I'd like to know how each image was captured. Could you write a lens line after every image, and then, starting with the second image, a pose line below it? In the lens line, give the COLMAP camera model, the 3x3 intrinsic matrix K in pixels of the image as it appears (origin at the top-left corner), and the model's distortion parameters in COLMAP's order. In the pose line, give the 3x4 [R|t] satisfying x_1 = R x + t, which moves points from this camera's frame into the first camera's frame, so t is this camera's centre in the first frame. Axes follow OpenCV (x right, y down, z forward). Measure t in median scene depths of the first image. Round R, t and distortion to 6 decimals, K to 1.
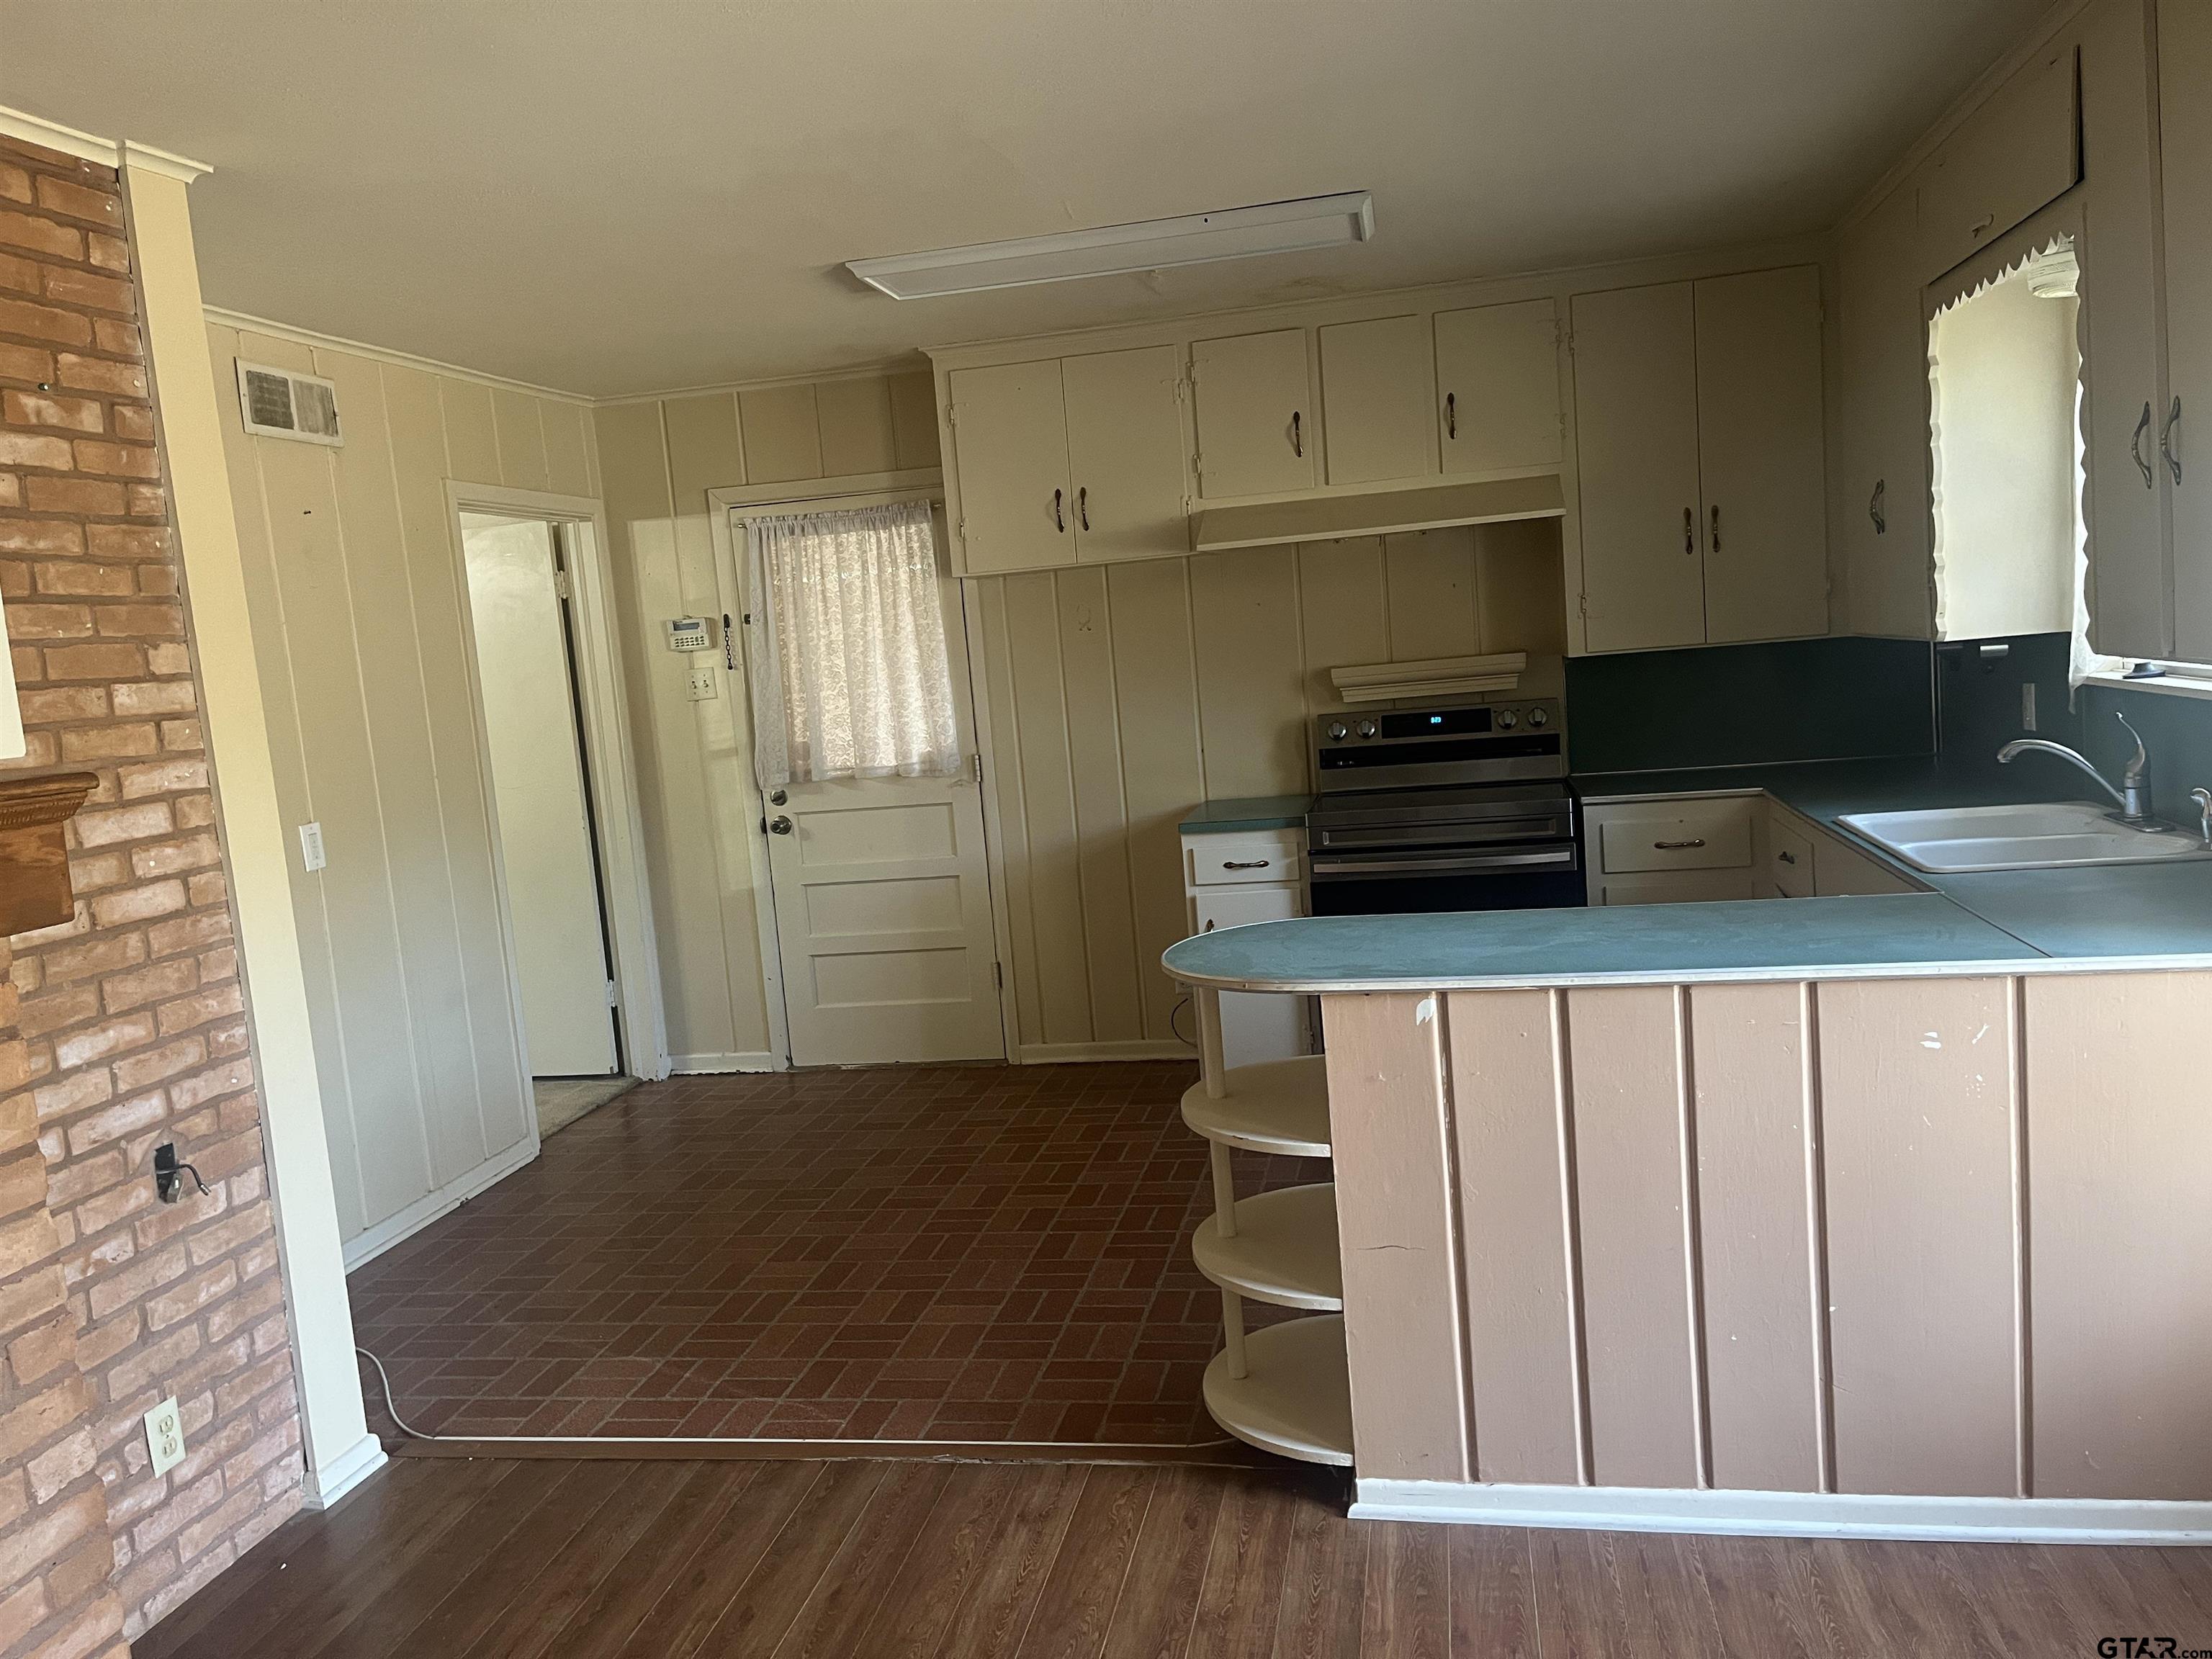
lens RADIAL K [[1672.4, 0, 1112.5], [0, 1672.4, 830.0], [0, 0, 1]] dist [0.059398, -0.081949]
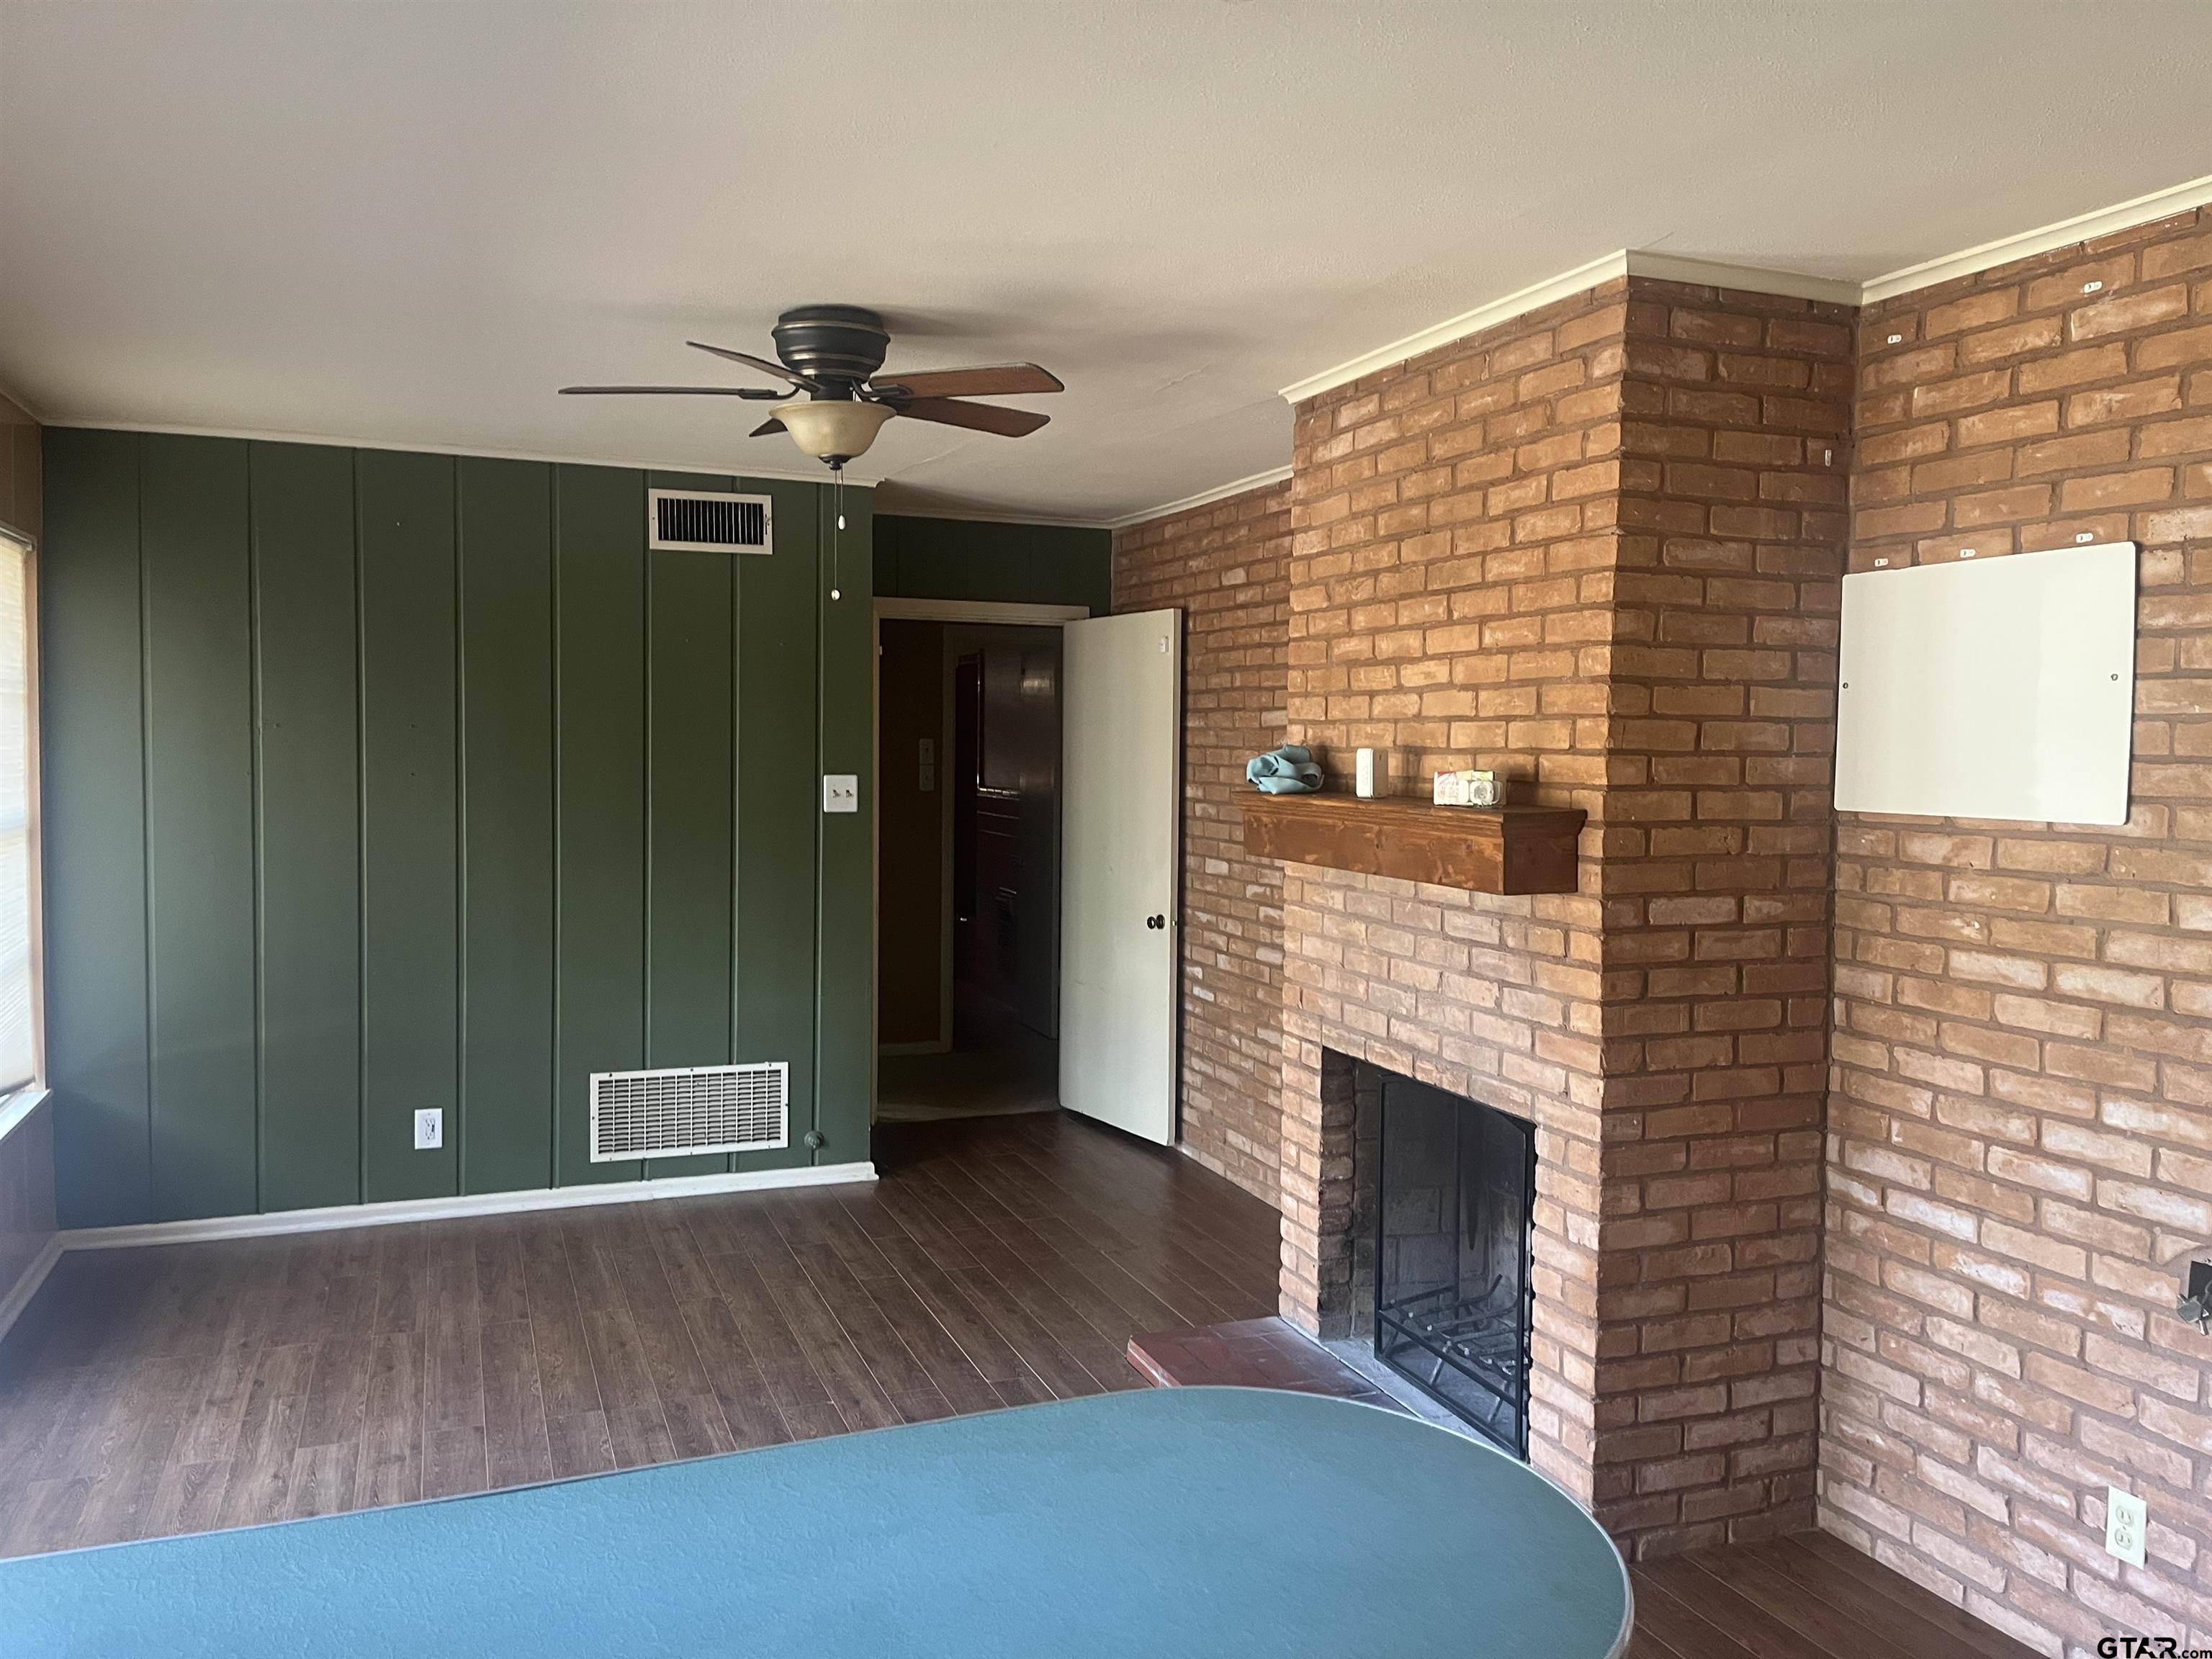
lens RADIAL K [[1672.4, 0, 1112.0], [0, 1672.4, 839.0], [0, 0, 1]] dist [0.059398, -0.081949]
pose [[-0.840656, 0.103942, -0.531502, 0.407947], [-0.006698, 0.979339, 0.202115, -0.223543], [0.541528, 0.173469, -0.822591, 1.400953]]
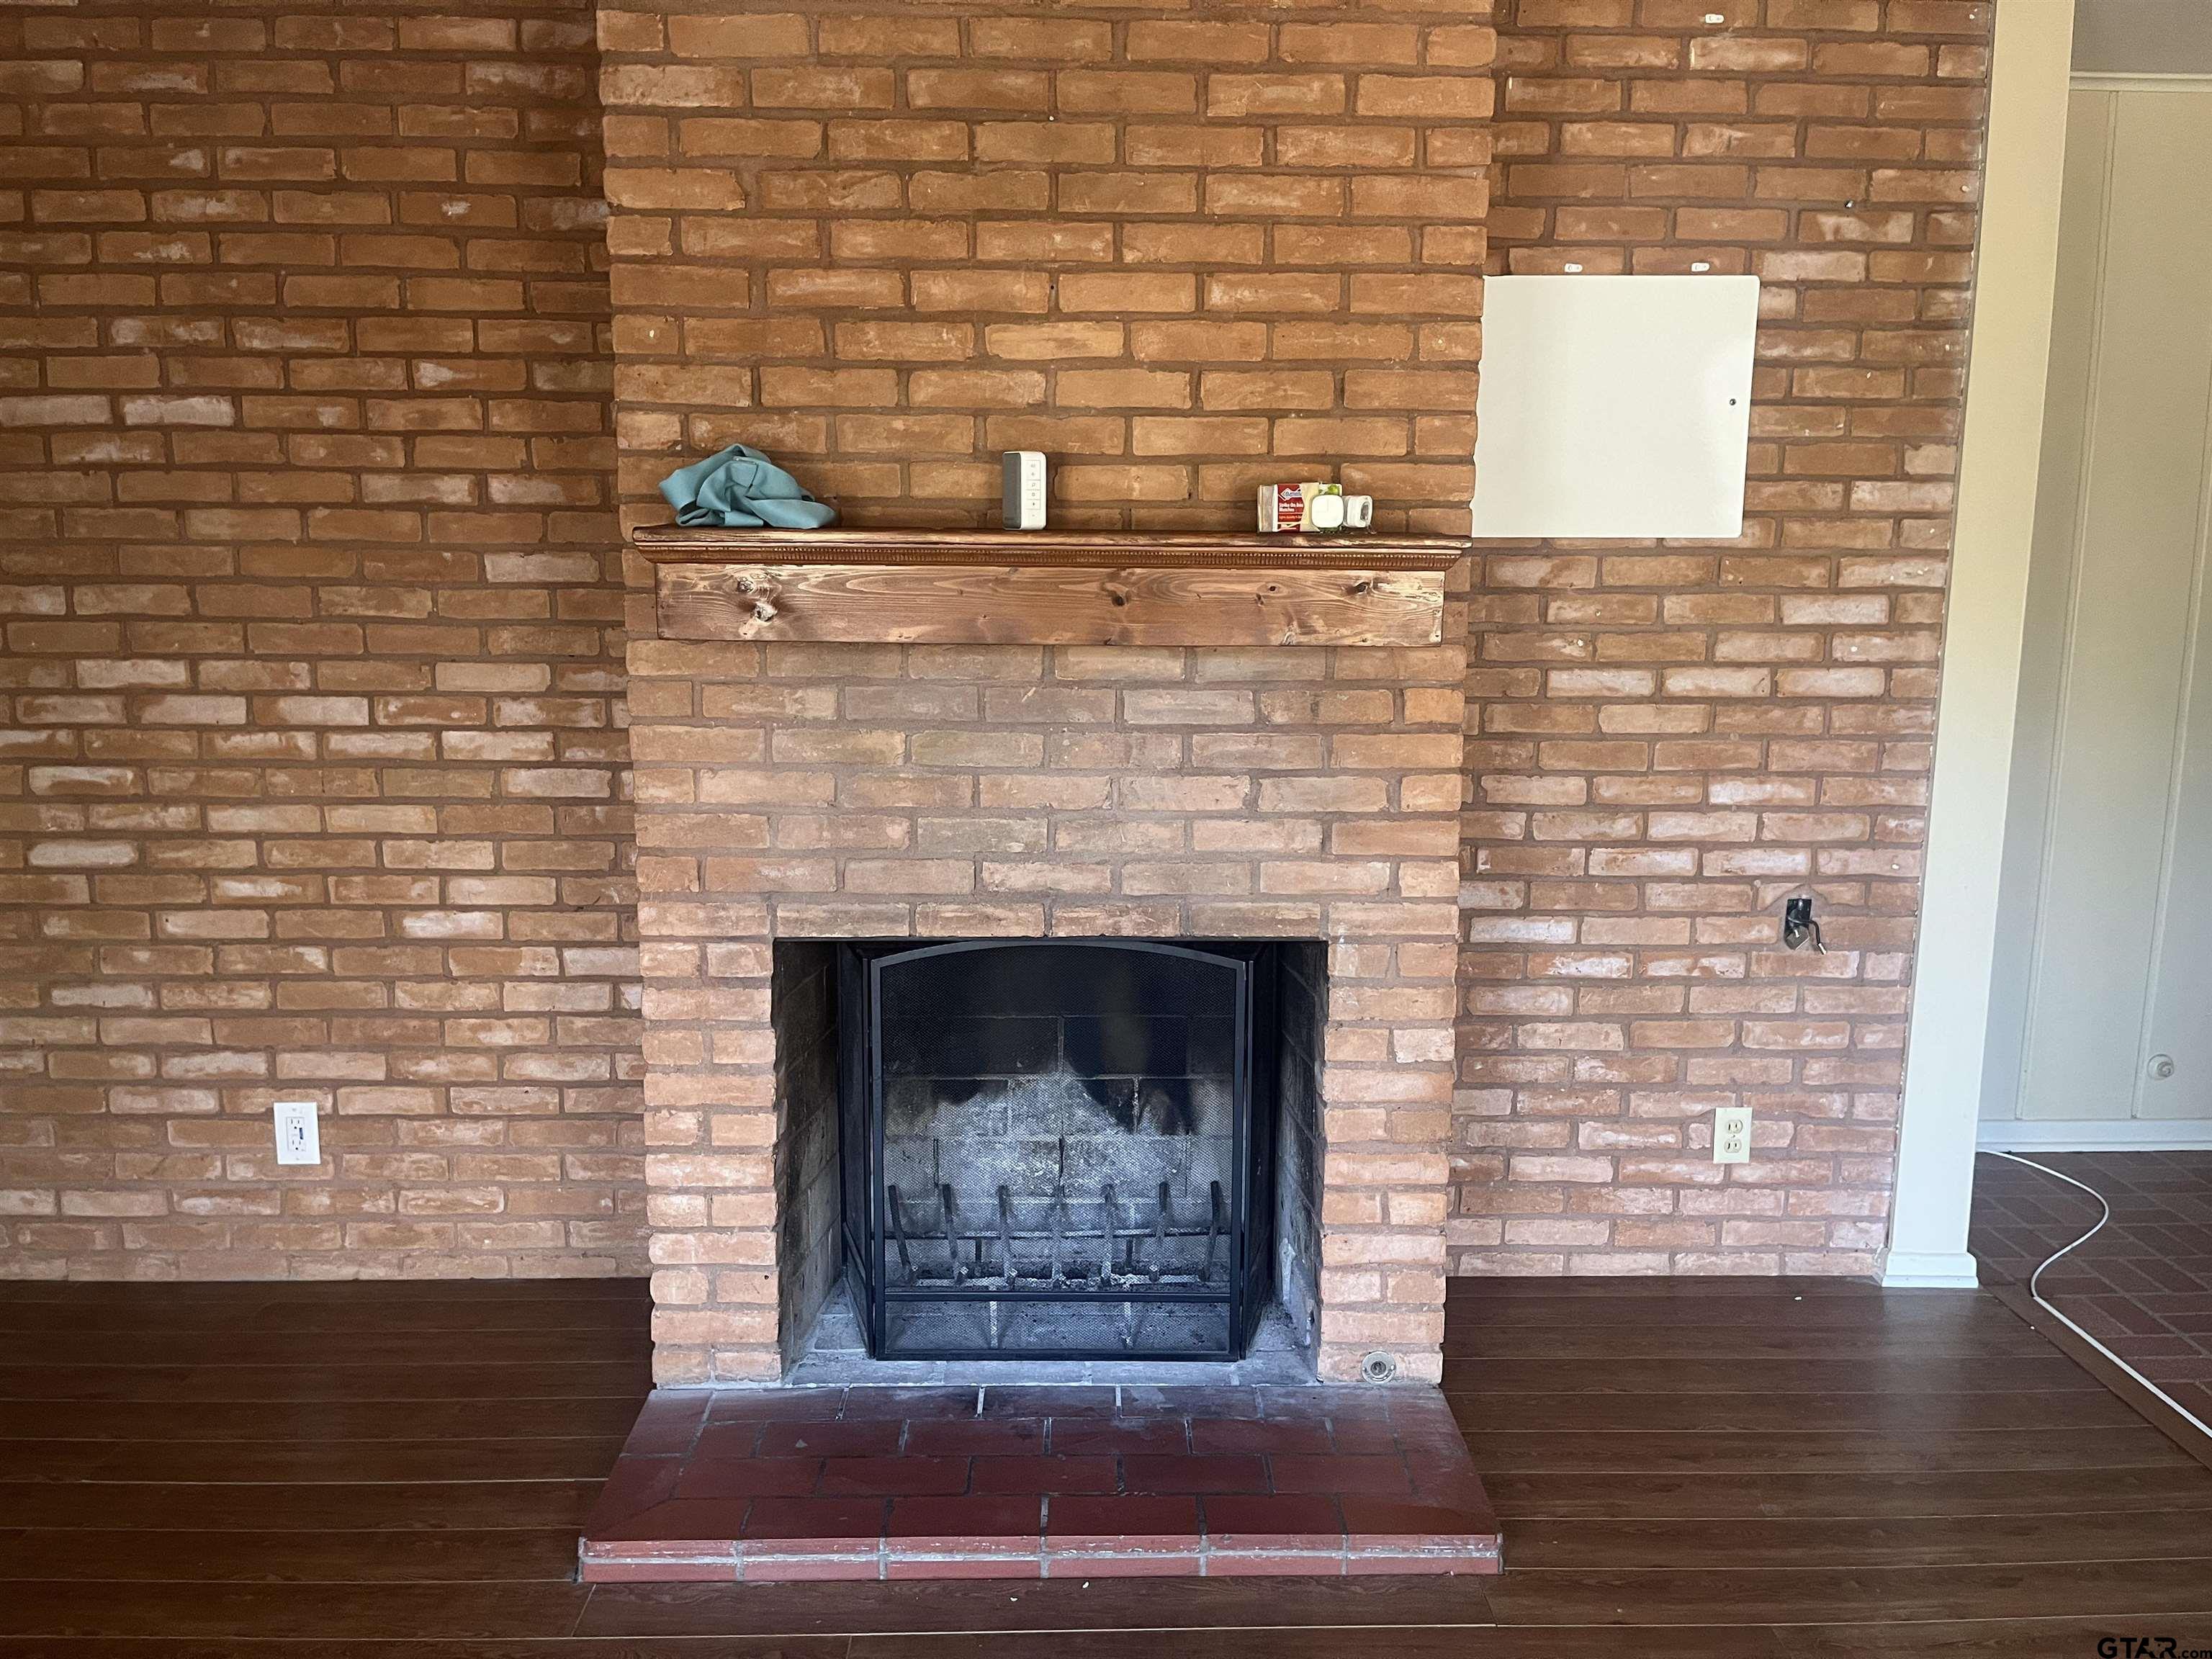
lens RADIAL K [[1672.4, 0, 1109.4], [0, 1672.4, 832.6], [0, 0, 1]] dist [0.059398, -0.081949]
pose [[0.212102, 0.242748, -0.946618, 0.394751], [-0.139120, 0.966292, 0.216621, -0.035048], [0.967294, 0.085748, 0.238723, 0.284541]]
